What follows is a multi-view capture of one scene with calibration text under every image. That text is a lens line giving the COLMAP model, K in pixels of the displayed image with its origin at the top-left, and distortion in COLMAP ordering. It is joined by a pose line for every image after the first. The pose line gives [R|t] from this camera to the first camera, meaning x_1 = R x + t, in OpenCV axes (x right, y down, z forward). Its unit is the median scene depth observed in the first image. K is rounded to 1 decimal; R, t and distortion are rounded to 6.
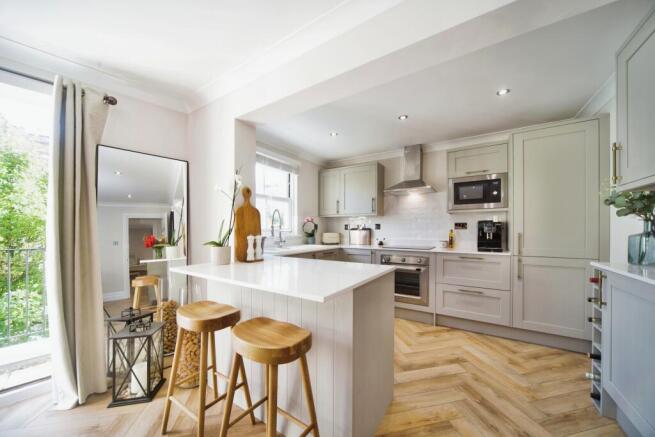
lens RADIAL K [[227.1, 0, 326.3], [0, 227.1, 228.2], [0, 0, 1]] dist [-0.000011, 0.000024]
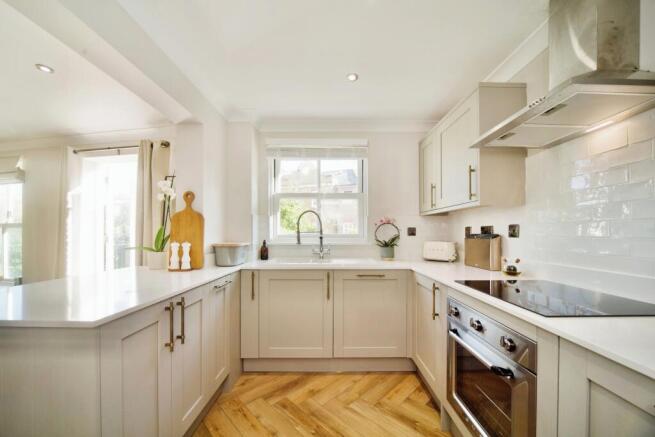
lens RADIAL K [[240.1, 0, 329.2], [0, 240.1, 235.4], [0, 0, 1]] dist [-0.000761, -0.000062]
pose [[0.560830, 0.002418, -0.827927, 0.534754], [-0.000987, 0.999997, 0.002253, 0.000992], [0.827930, -0.000446, 0.560831, 0.619639]]
